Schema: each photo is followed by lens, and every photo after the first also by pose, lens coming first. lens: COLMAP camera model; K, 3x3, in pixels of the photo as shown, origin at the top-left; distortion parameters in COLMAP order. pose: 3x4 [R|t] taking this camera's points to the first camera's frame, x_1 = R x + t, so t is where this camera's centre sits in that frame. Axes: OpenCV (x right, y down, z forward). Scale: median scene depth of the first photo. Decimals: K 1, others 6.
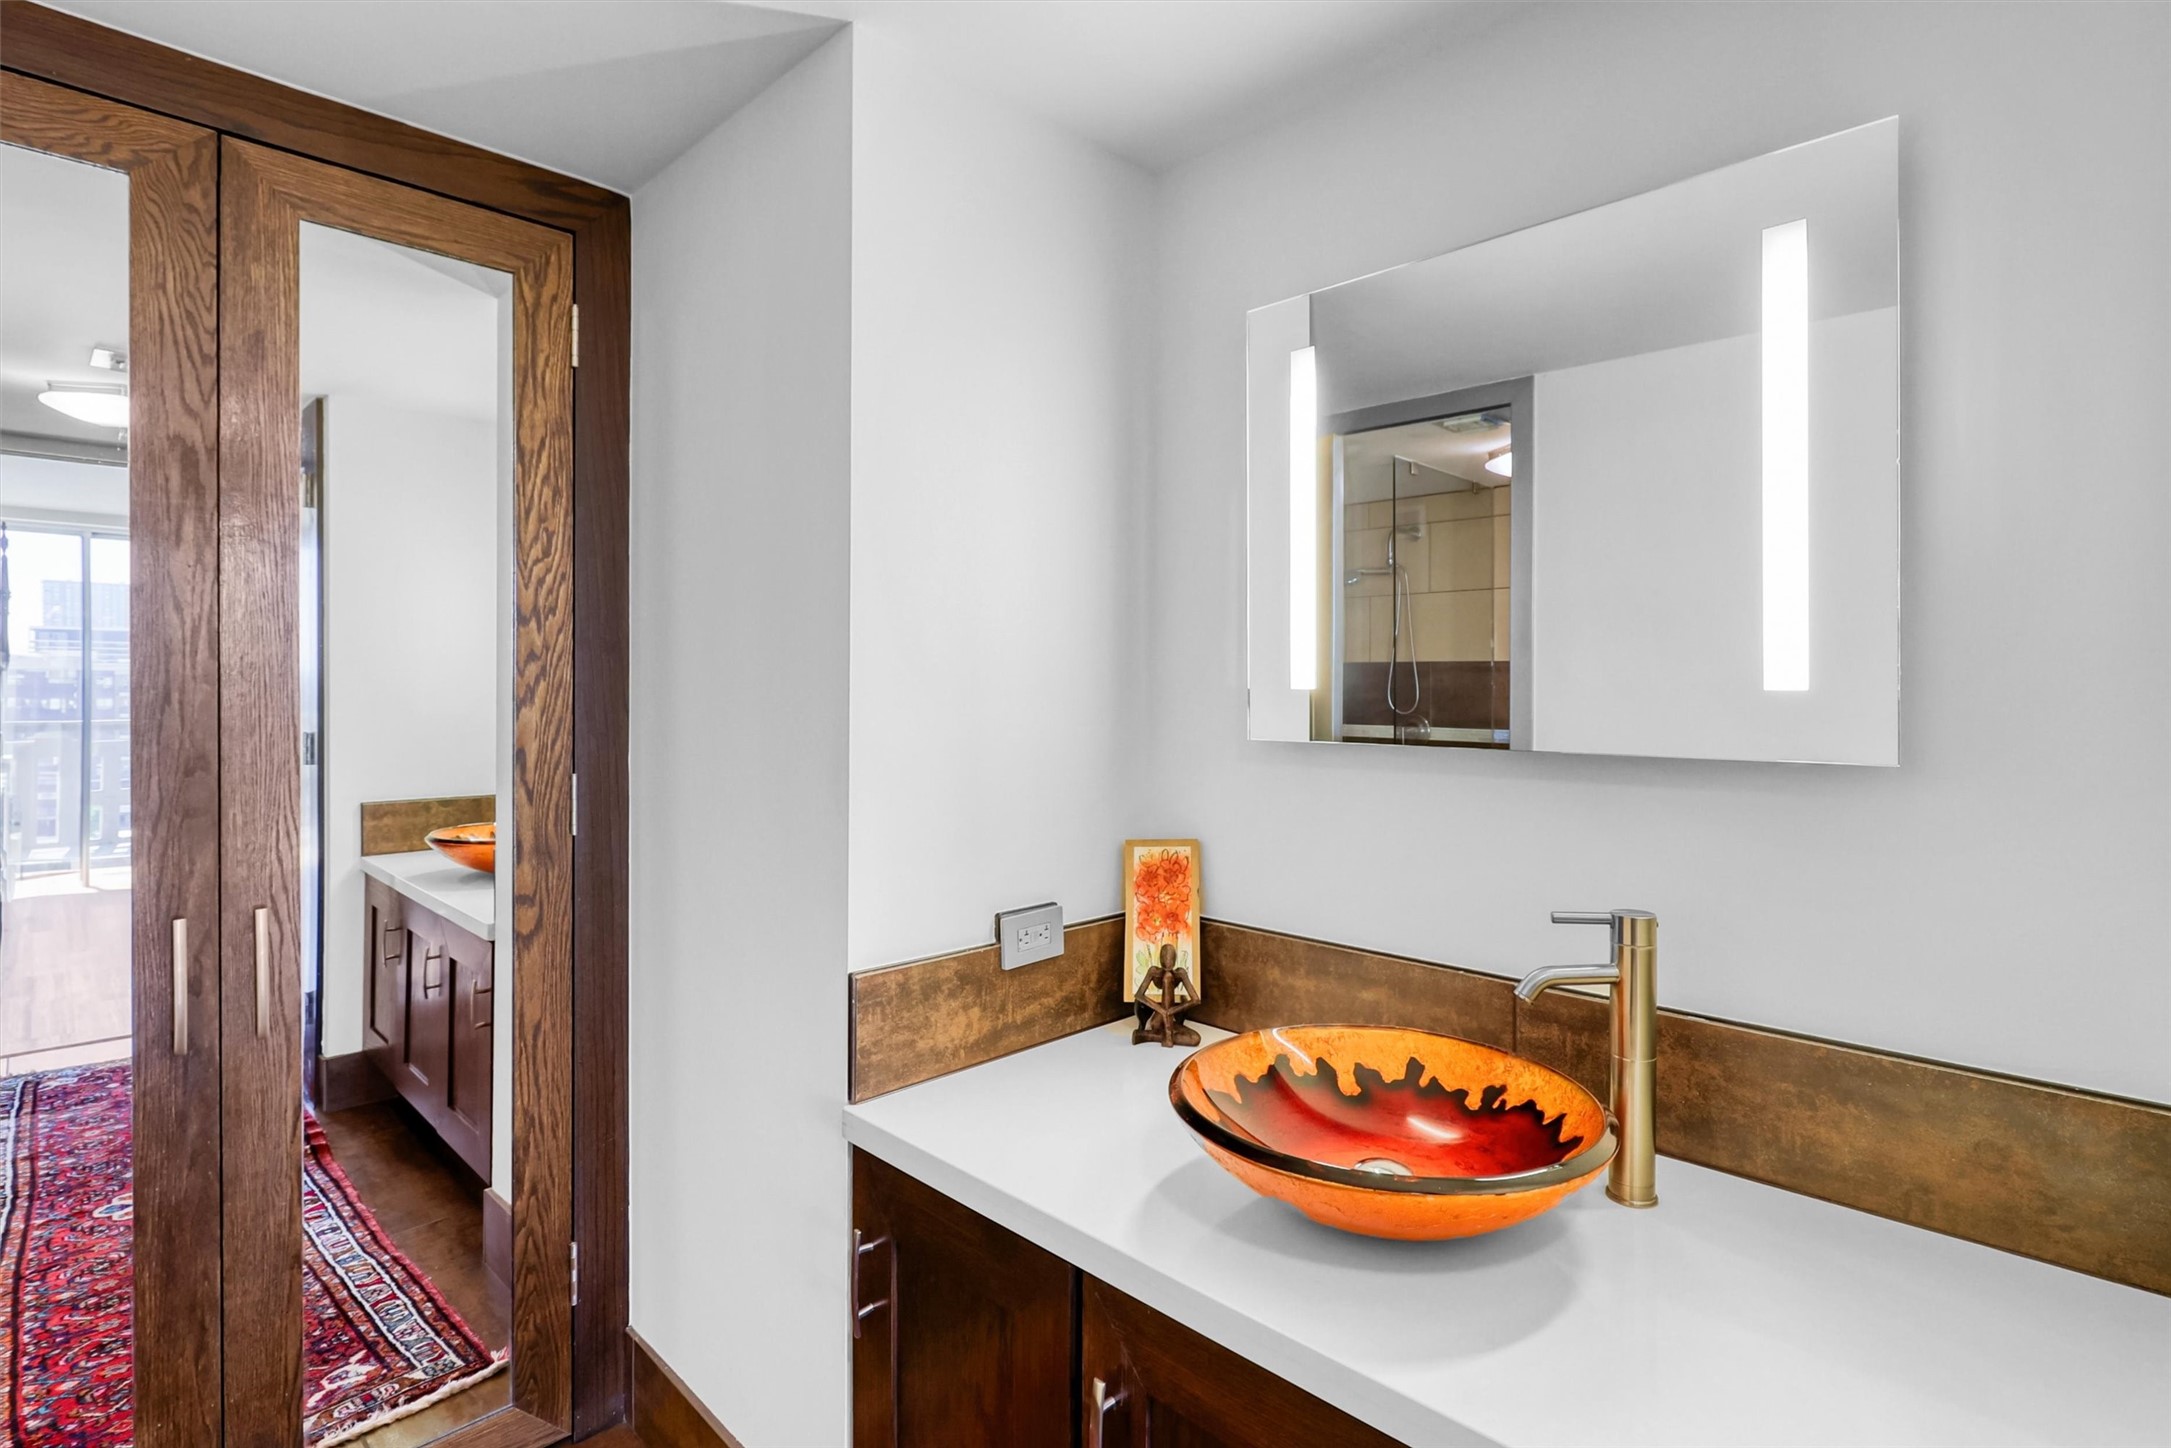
lens RADIAL K [[1075.7, 0, 1081.7], [0, 1075.7, 694.2], [0, 0, 1]] dist [-0.001381, -0.001686]
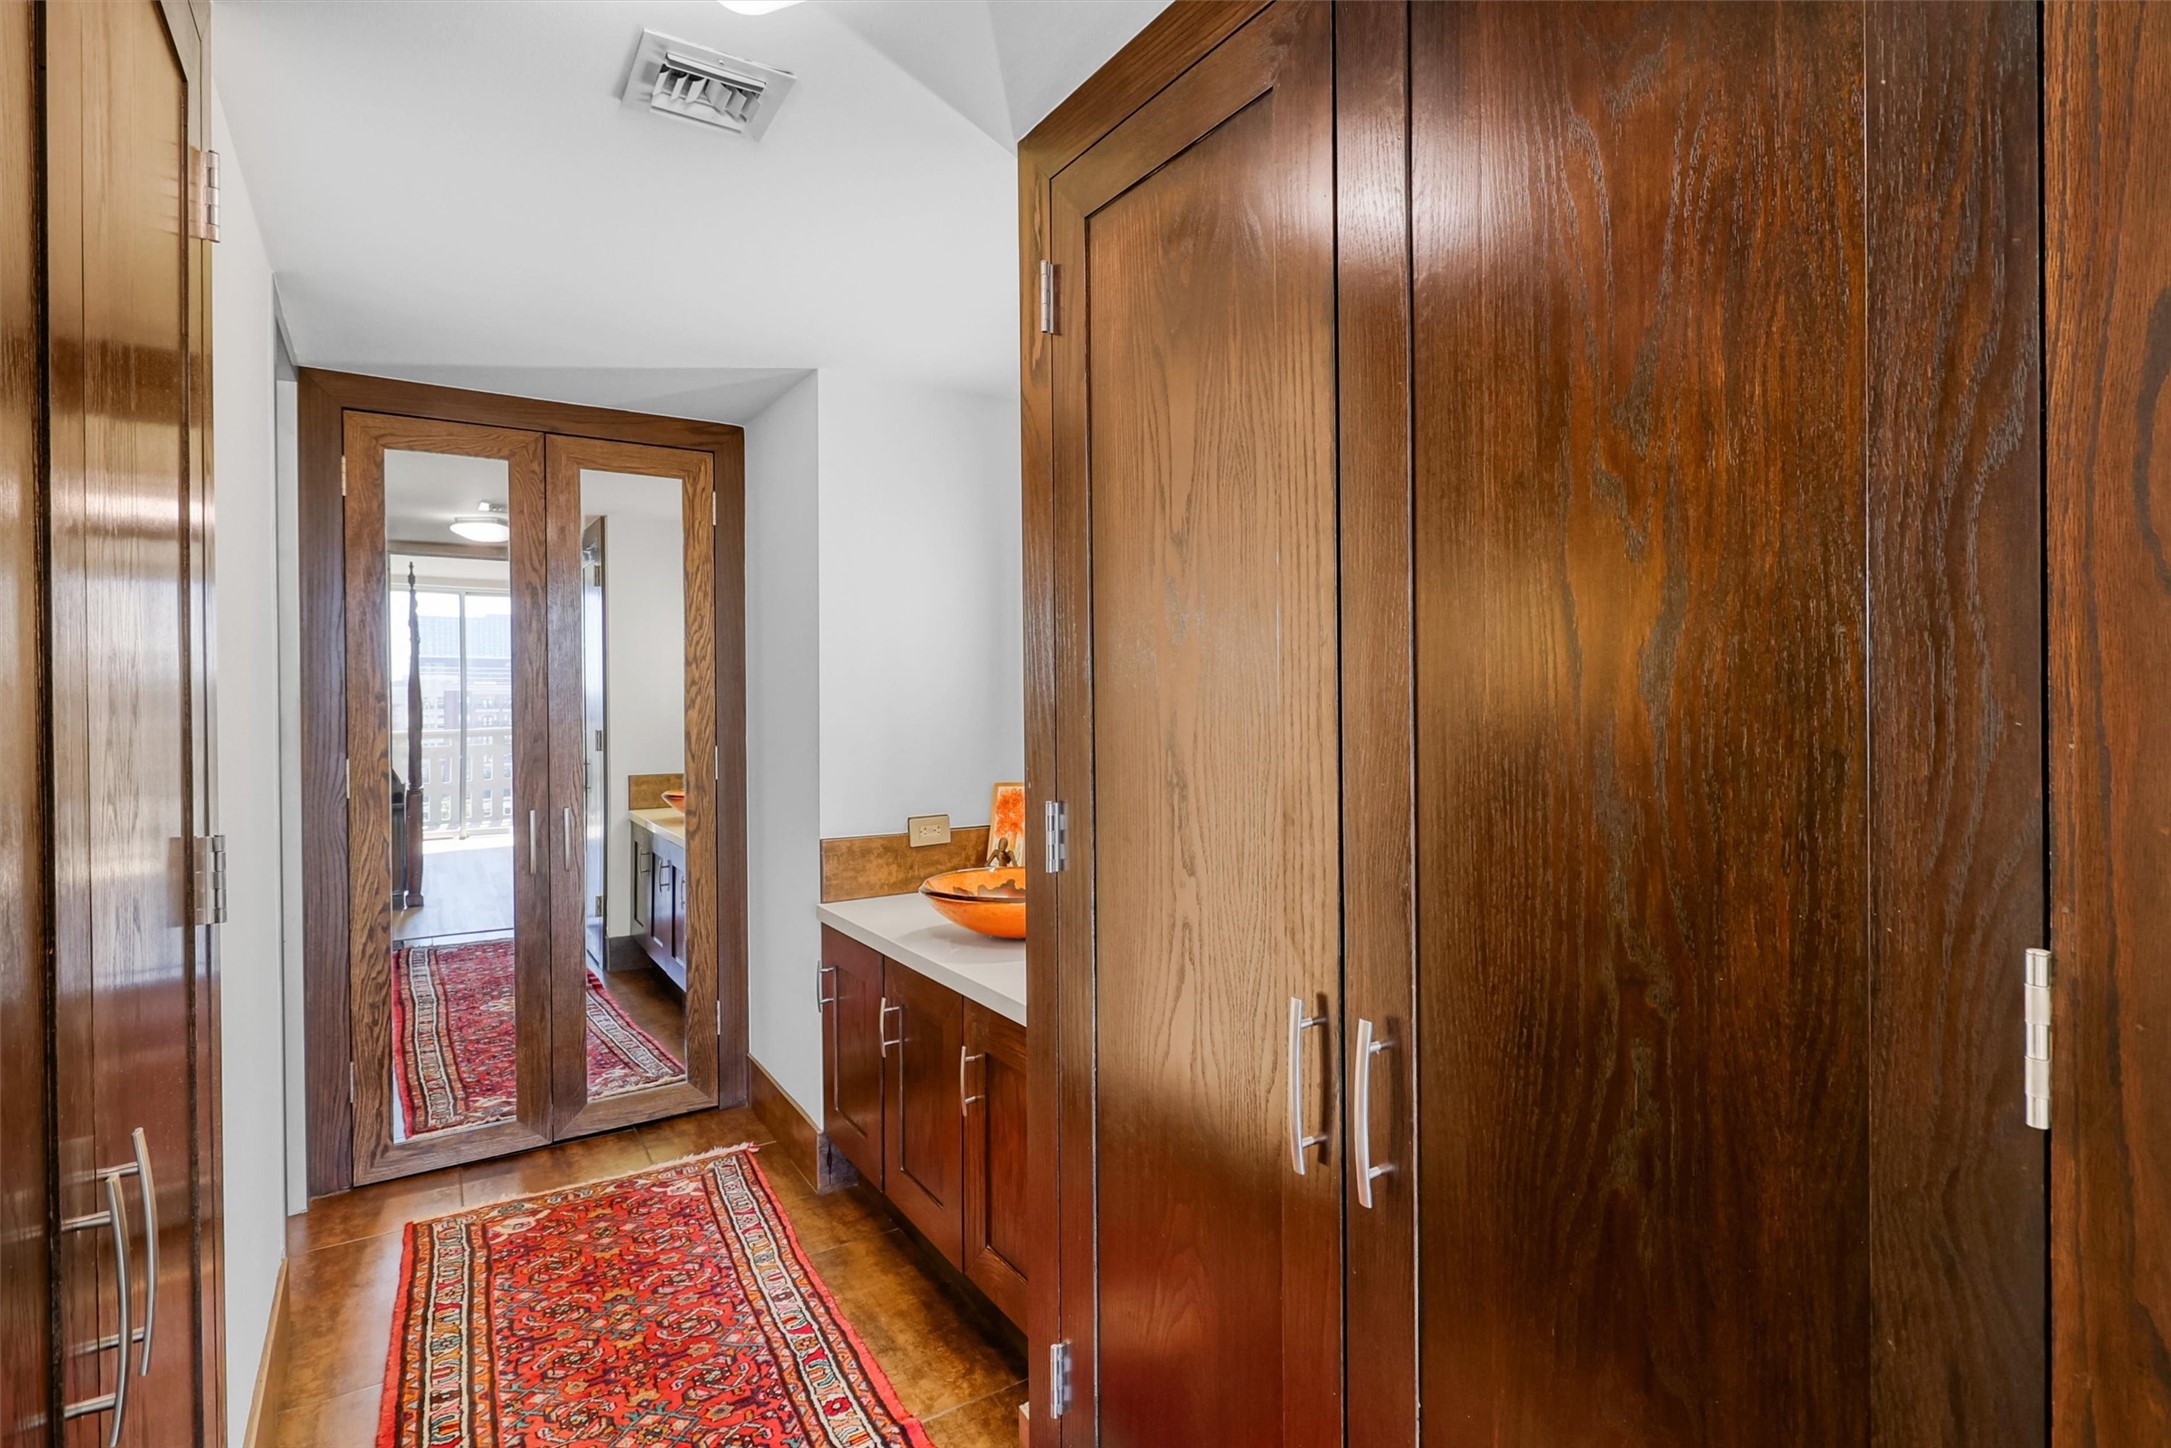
lens RADIAL K [[1075.7, 0, 1085.5], [0, 1075.7, 711.3], [0, 0, 1]] dist [-0.001381, -0.001686]
pose [[0.977479, -0.005225, -0.210969, 0.569755], [0.006588, 0.999962, 0.005759, 0.008283], [0.210931, -0.007019, 0.977476, -0.710388]]
